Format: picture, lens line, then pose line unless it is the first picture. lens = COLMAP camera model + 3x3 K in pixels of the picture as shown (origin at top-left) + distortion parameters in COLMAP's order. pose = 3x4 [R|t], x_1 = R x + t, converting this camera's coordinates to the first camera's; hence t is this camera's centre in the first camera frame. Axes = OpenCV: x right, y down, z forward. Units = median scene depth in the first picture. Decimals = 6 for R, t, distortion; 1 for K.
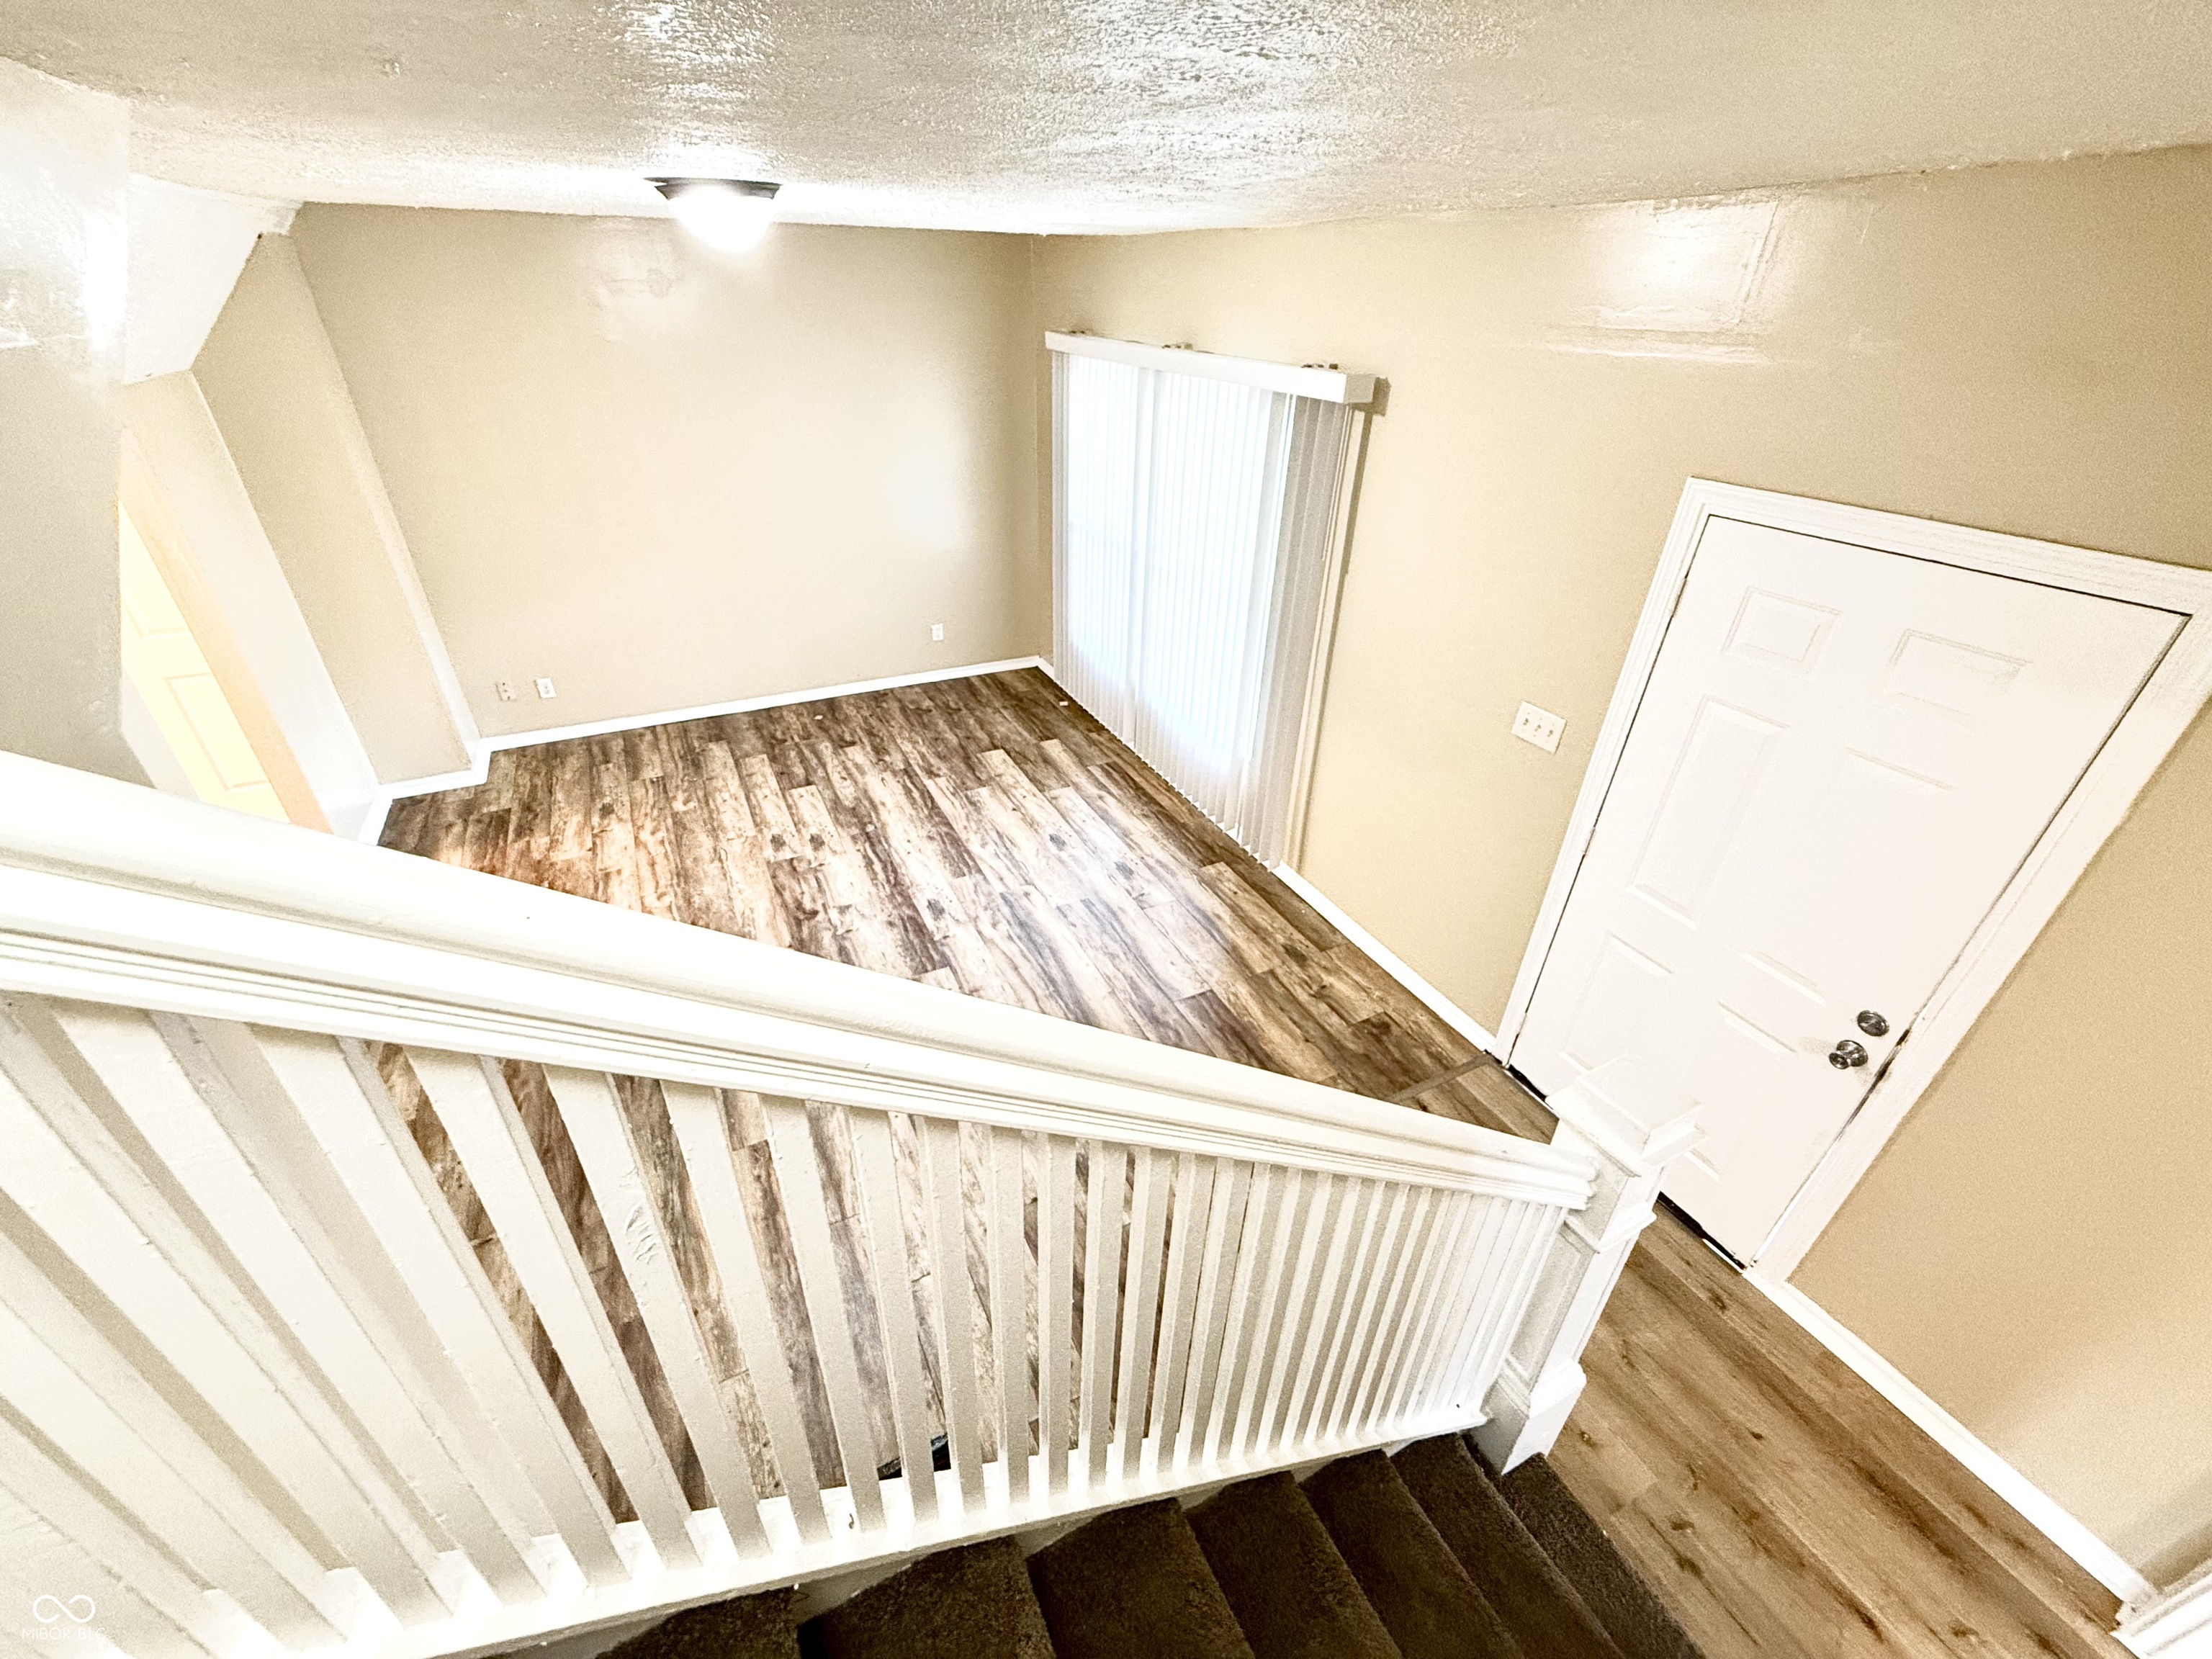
lens RADIAL K [[881.4, 0, 1102.0], [0, 881.4, 830.2], [0, 0, 1]] dist [0.000510, 0.000050]
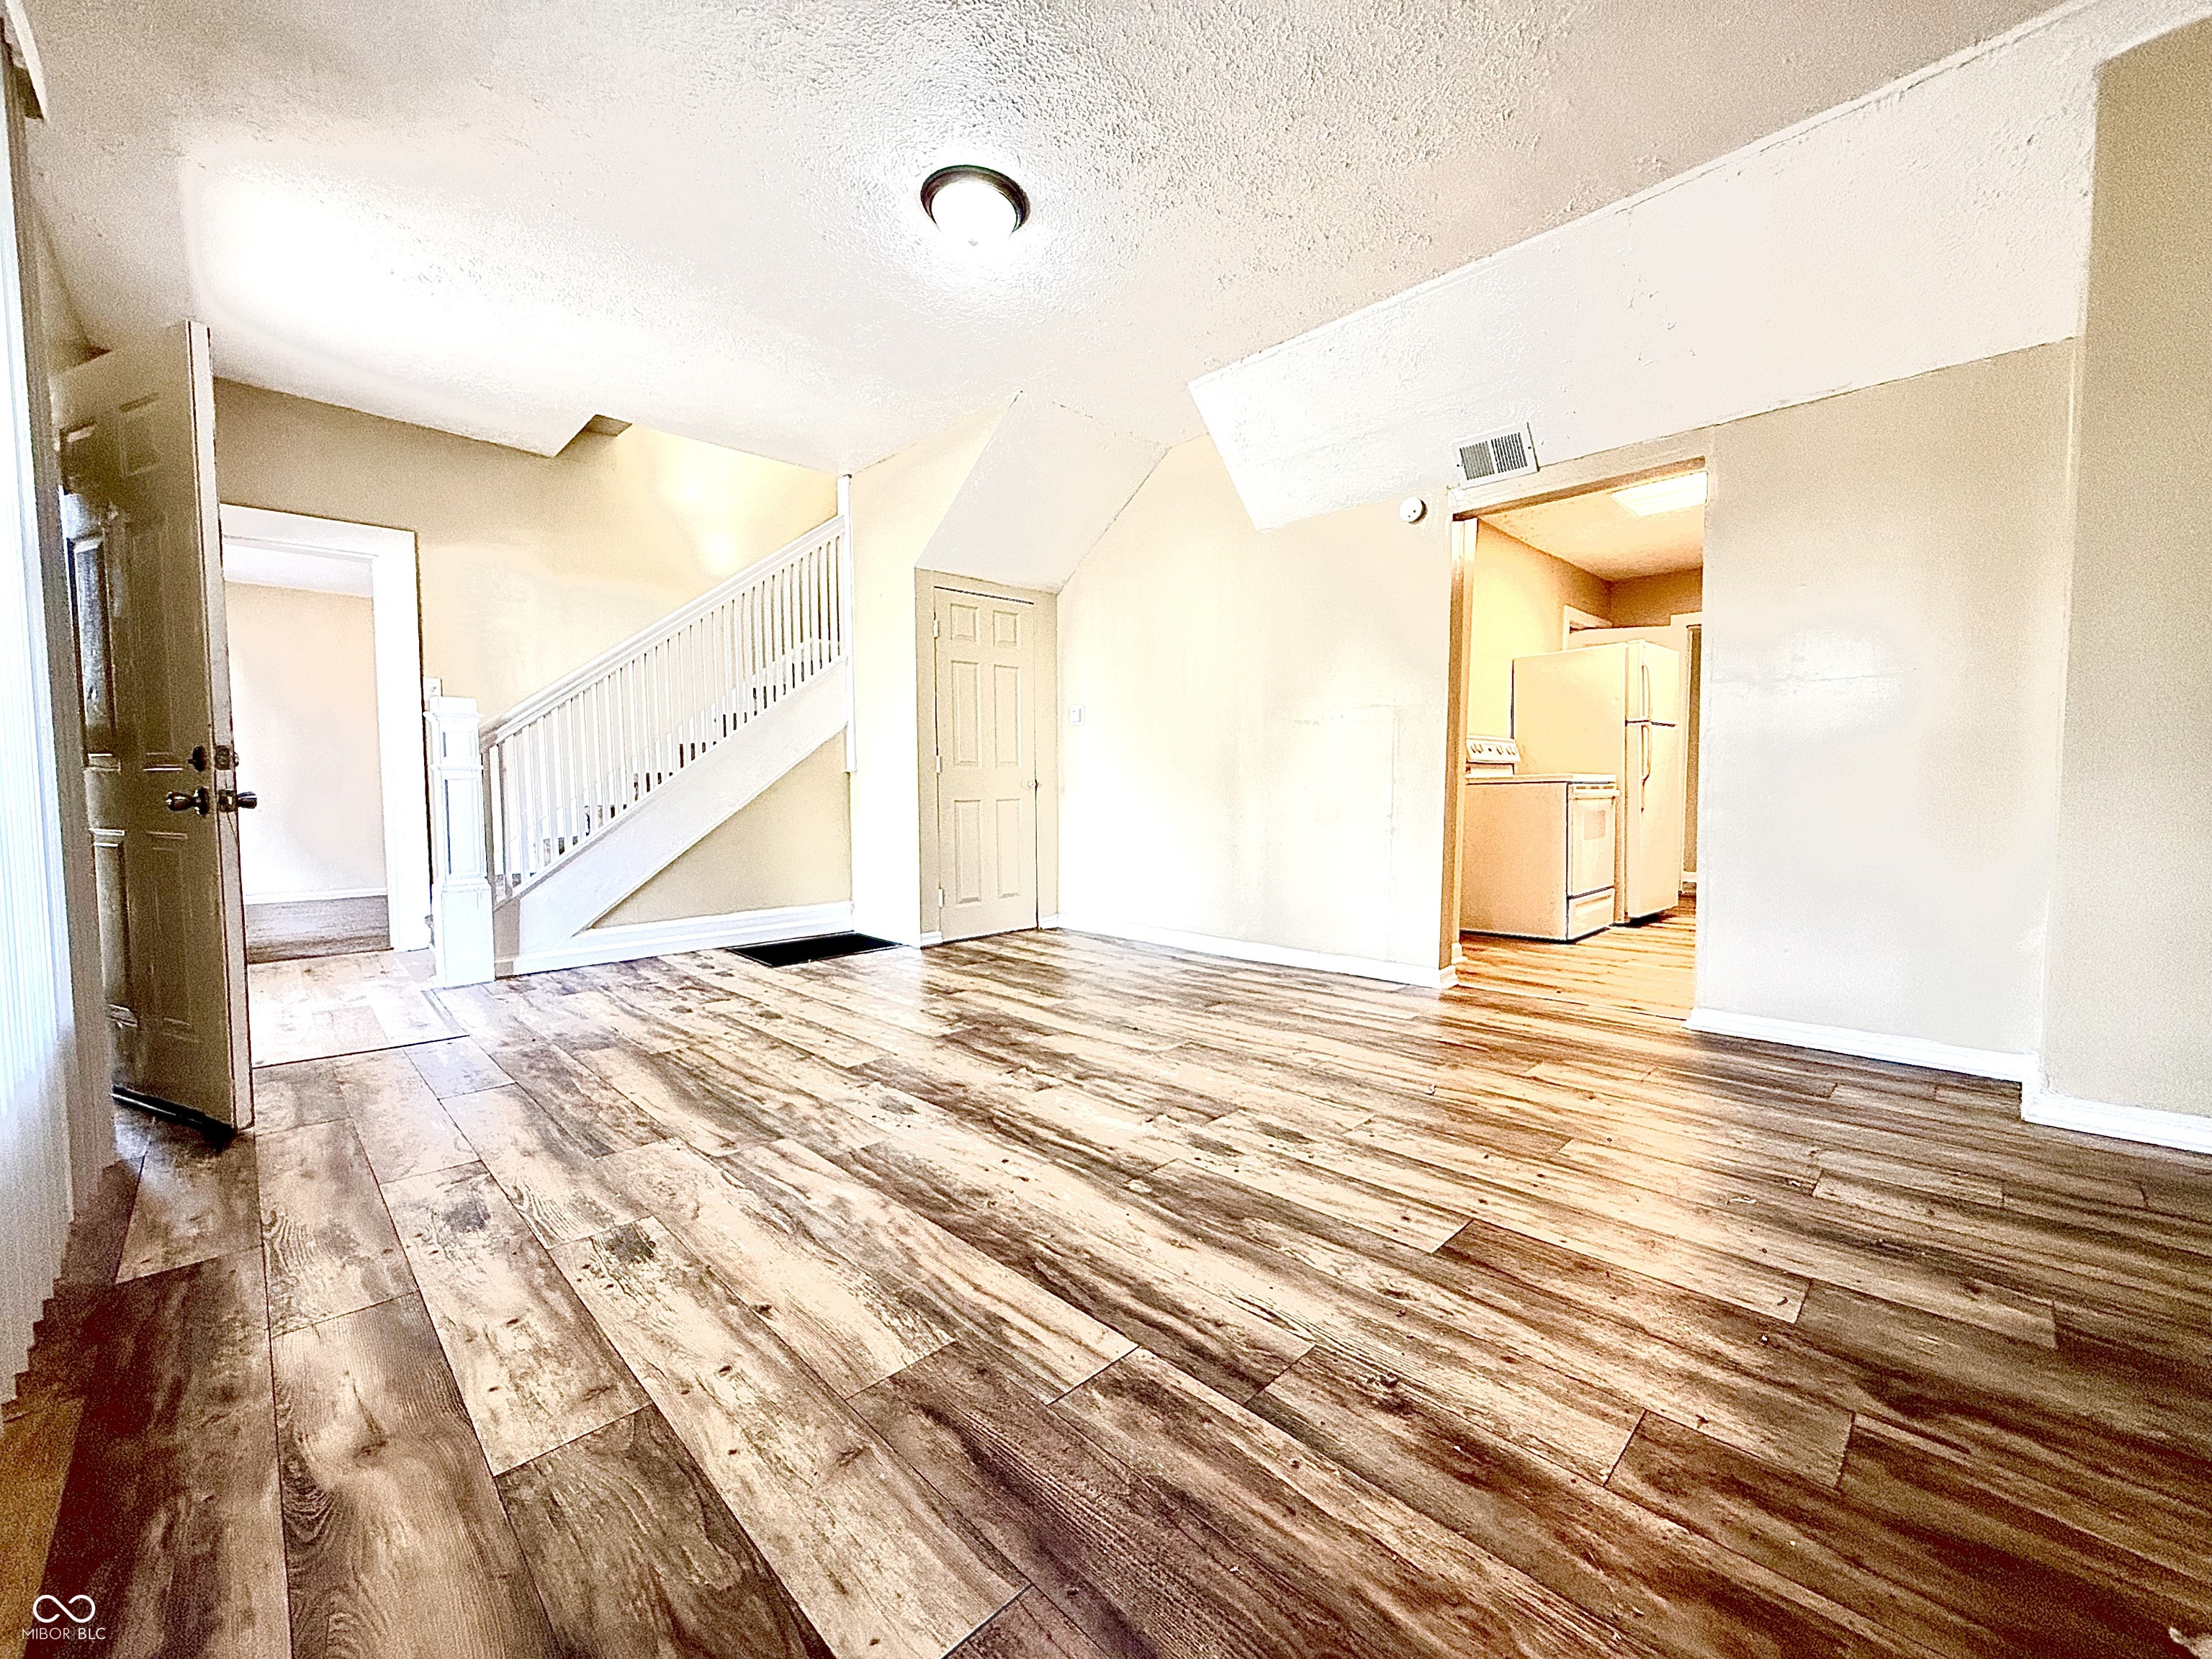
lens RADIAL K [[881.4, 0, 1102.0], [0, 881.4, 830.2], [0, 0, 1]] dist [0.000510, 0.000050]
pose [[-0.951671, -0.004719, -0.307083, -0.120454], [-0.176803, 0.825996, 0.535230, -0.352670], [0.251123, 0.563656, -0.786911, 1.218920]]
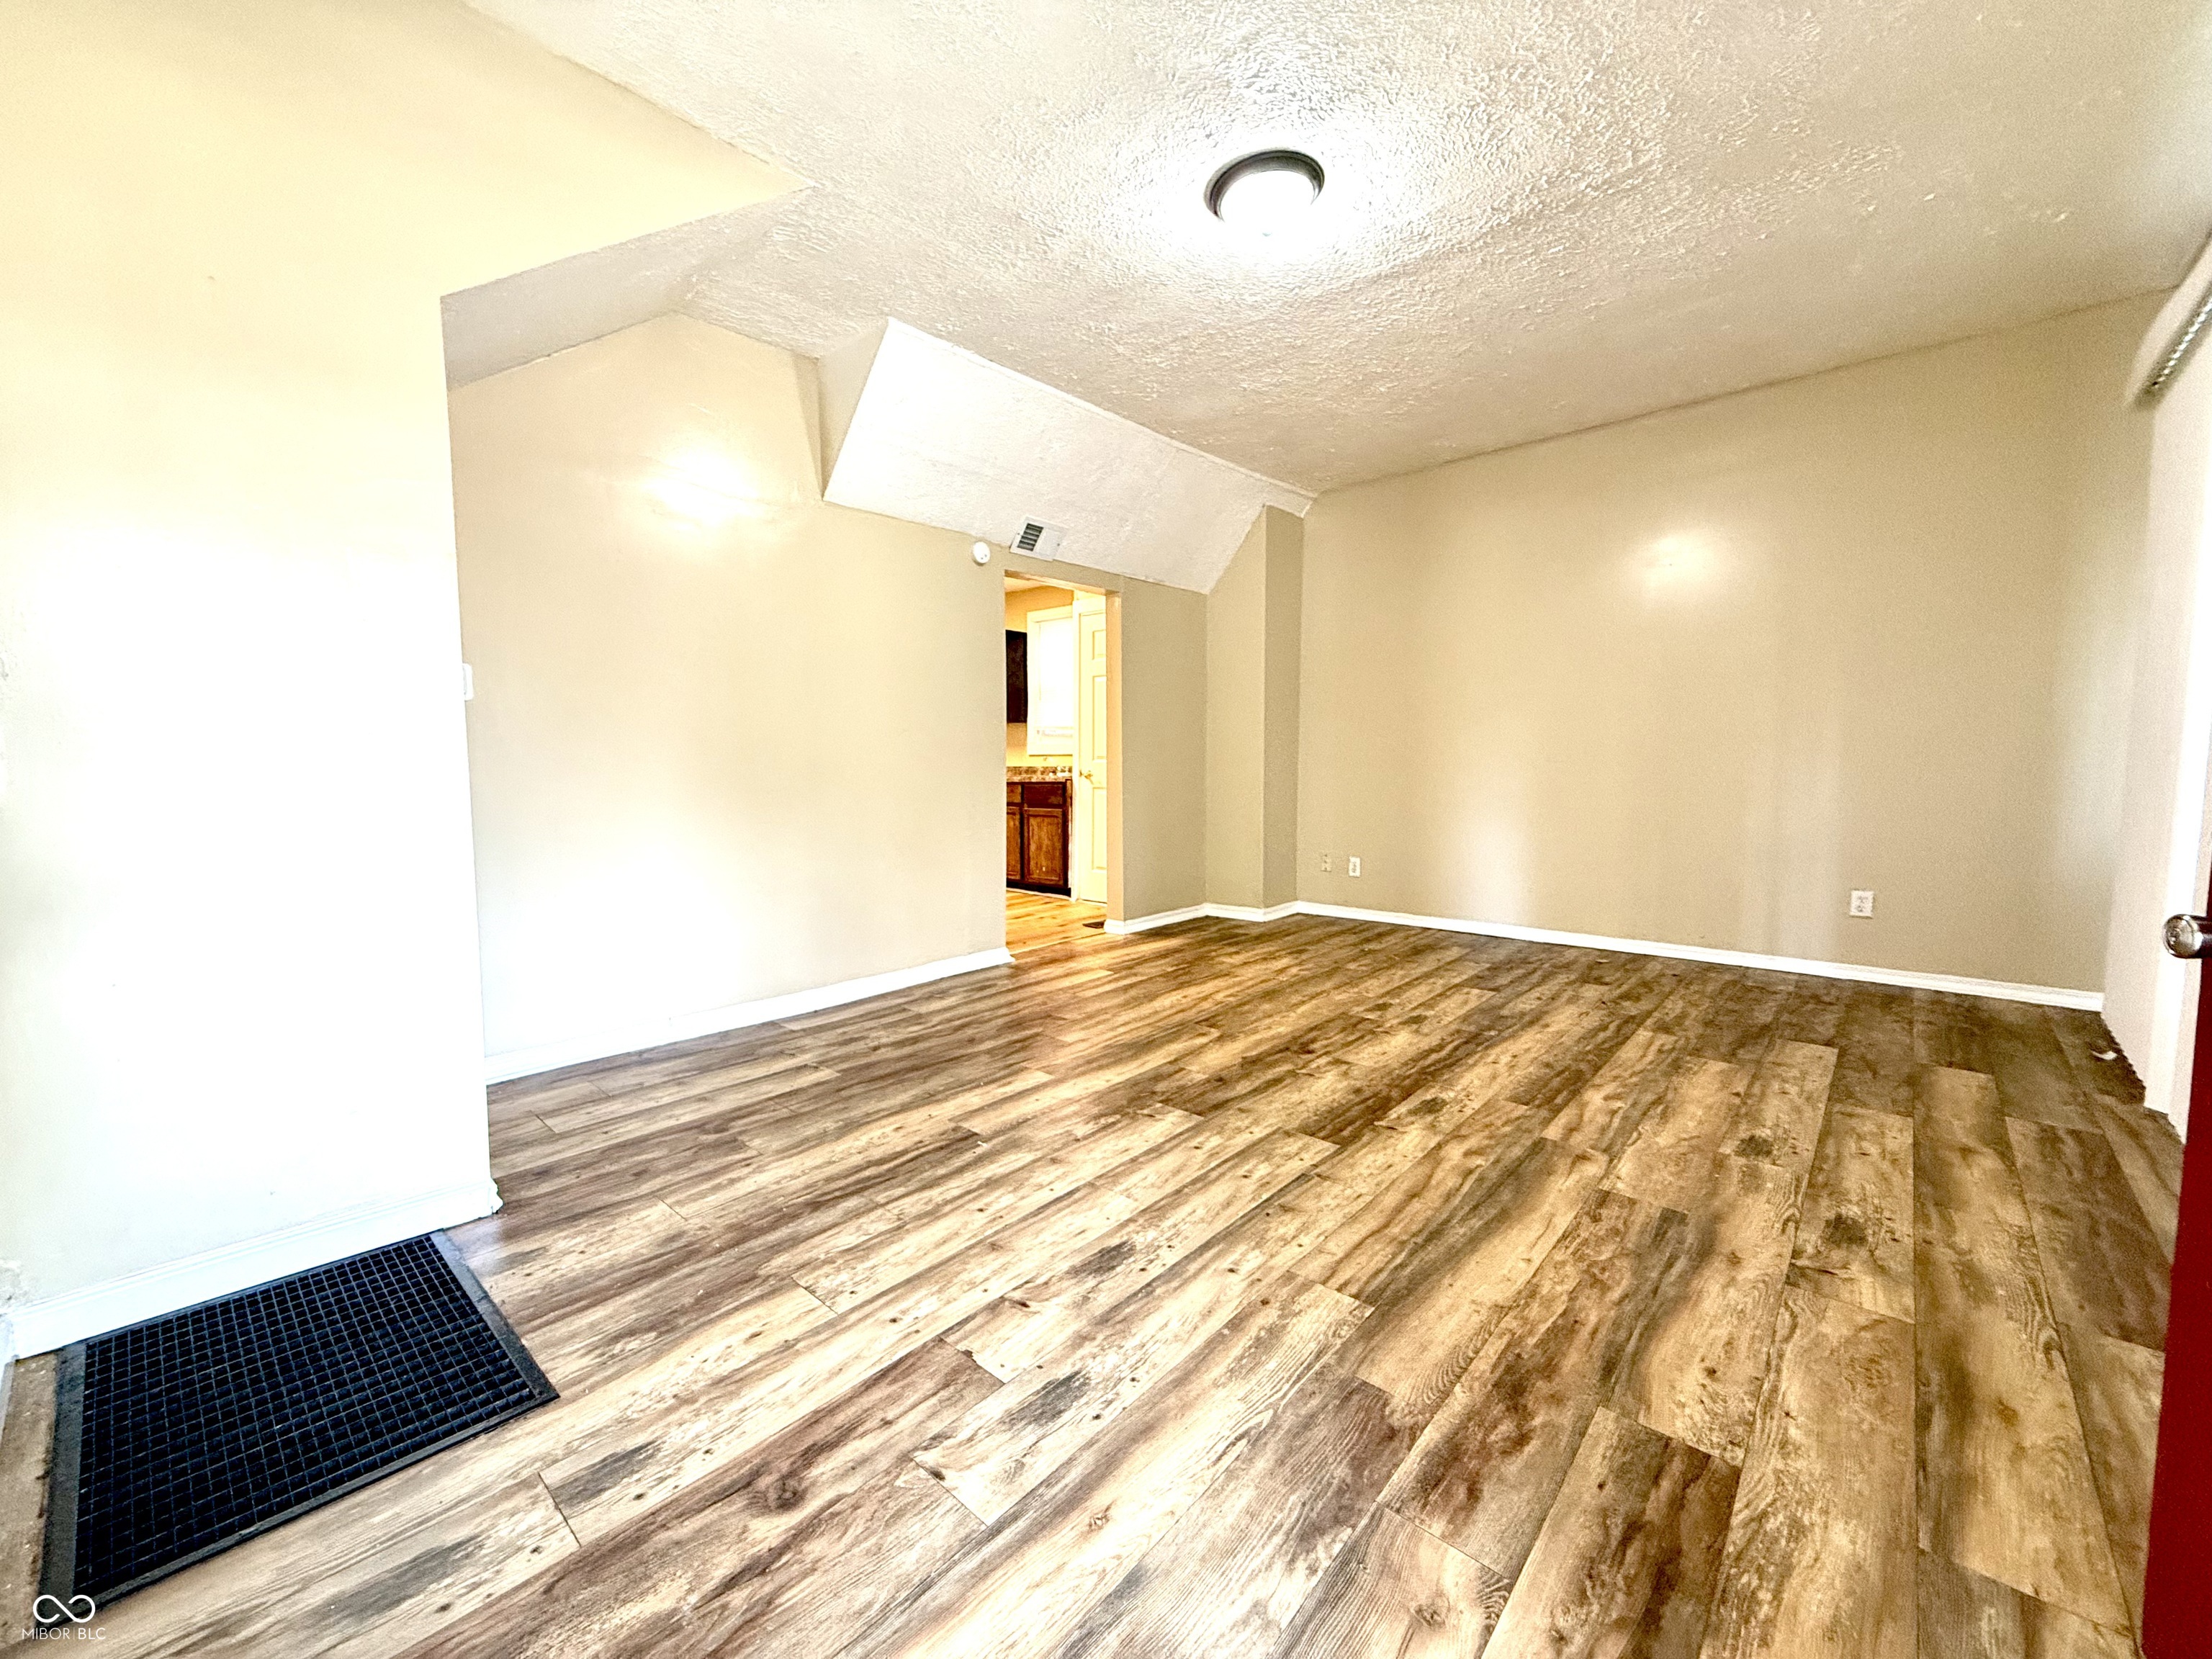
lens RADIAL K [[881.4, 0, 1102.0], [0, 881.4, 830.2], [0, 0, 1]] dist [0.000510, 0.000050]
pose [[0.355096, 0.046737, -0.933661, 0.276760], [-0.476483, 0.868325, -0.137752, 0.101884], [0.804283, 0.493789, 0.330608, 0.433582]]
